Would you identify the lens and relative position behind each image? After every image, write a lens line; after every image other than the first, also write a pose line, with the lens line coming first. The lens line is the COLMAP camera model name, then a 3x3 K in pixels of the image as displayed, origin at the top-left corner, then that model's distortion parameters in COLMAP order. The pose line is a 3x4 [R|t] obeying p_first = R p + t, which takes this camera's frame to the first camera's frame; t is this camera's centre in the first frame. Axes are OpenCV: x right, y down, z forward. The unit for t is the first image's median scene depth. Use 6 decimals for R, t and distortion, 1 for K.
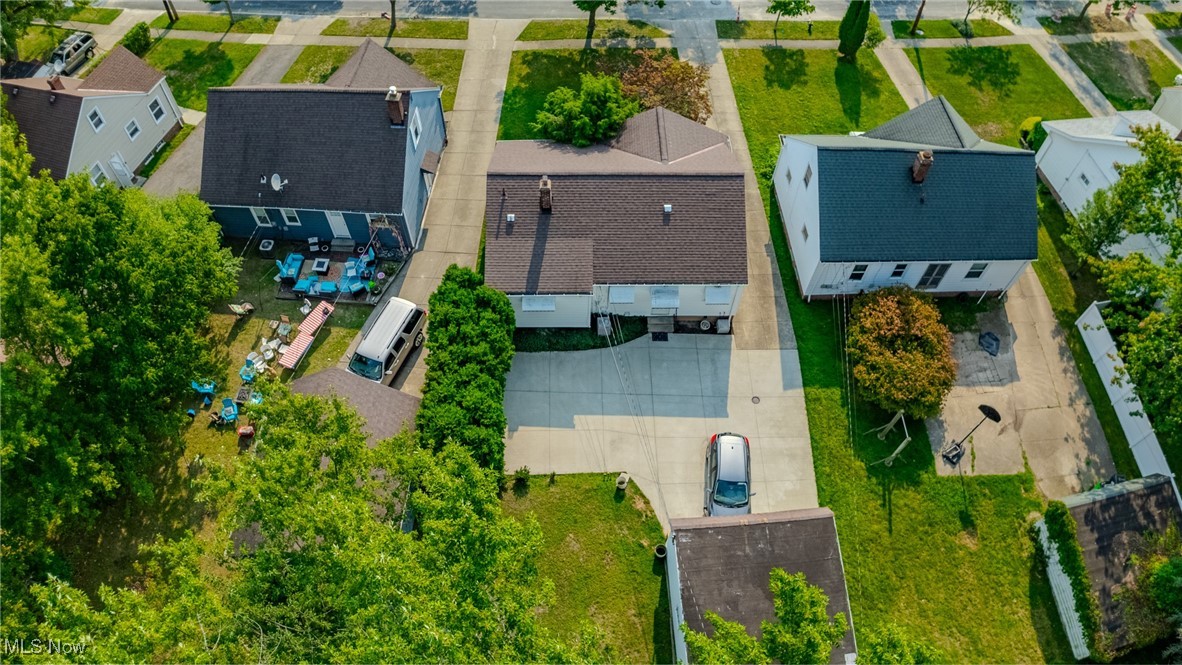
lens RADIAL K [[722.1, 0, 588.8], [0, 722.1, 323.3], [0, 0, 1]] dist [-0.161480, 0.000469]
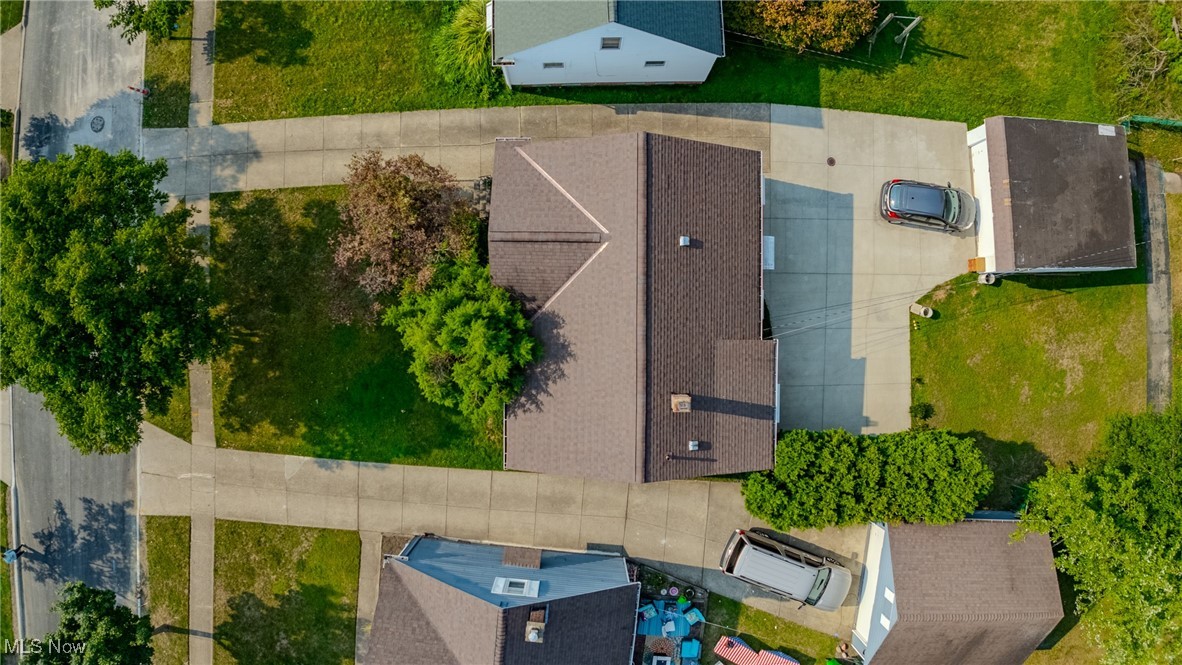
lens RADIAL K [[722.1, 0, 588.8], [0, 722.1, 323.3], [0, 0, 1]] dist [-0.161480, 0.000469]
pose [[0.020318, -0.999698, -0.013842, 0.031412], [0.830211, 0.009156, 0.557374, -0.667136], [-0.557079, -0.022817, 0.830146, 0.422391]]
